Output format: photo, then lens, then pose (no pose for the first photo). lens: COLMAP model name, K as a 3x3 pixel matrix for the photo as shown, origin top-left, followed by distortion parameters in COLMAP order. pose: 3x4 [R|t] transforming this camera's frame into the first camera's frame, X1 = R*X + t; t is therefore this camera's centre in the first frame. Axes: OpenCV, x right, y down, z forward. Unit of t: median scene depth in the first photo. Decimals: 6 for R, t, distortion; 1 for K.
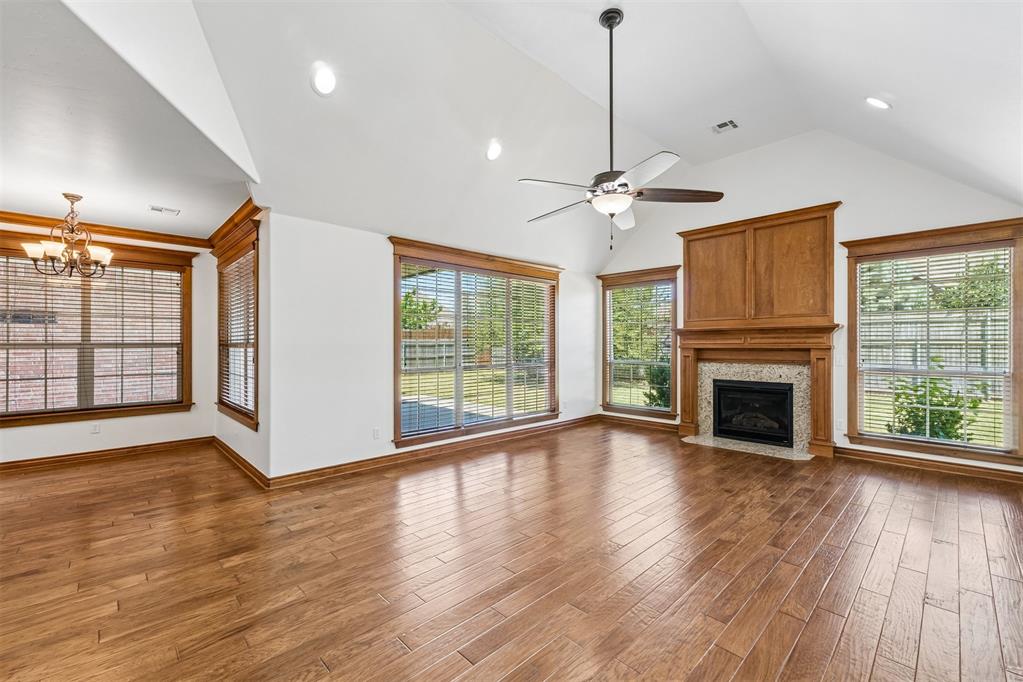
lens RADIAL K [[429.0, 0, 510.7], [0, 429.0, 342.3], [0, 0, 1]] dist [0.002870, -0.000407]
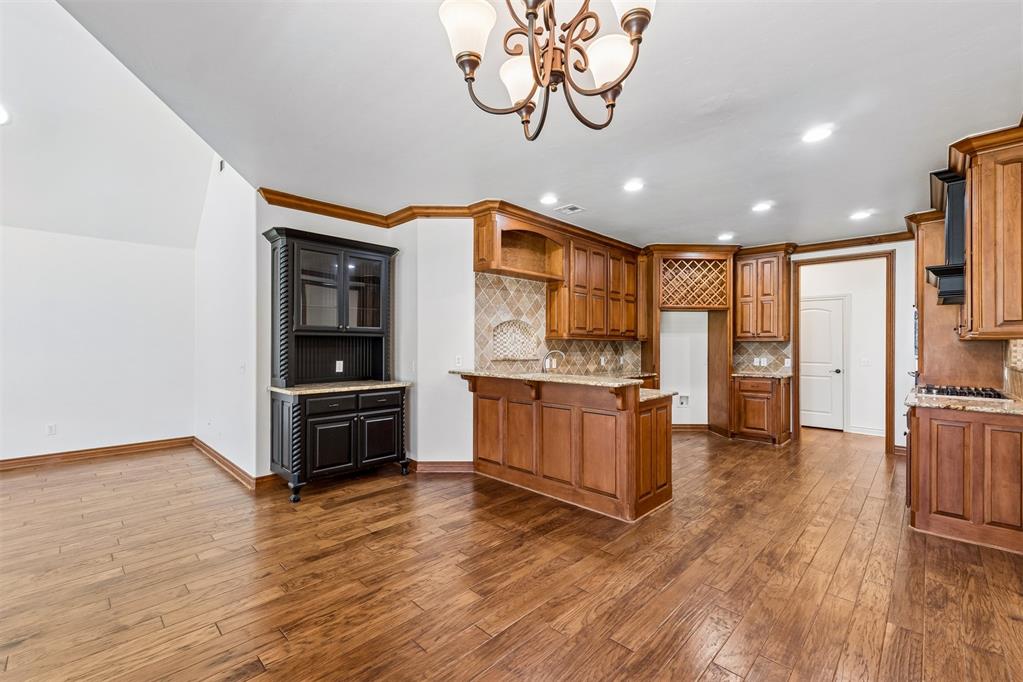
lens RADIAL K [[429.0, 0, 511.7], [0, 429.0, 347.2], [0, 0, 1]] dist [0.002870, -0.000407]
pose [[-0.999307, -0.001942, -0.037164, -0.702216], [-0.002040, 0.999995, 0.002601, 0.005657], [0.037159, 0.002675, -0.999306, 0.929225]]
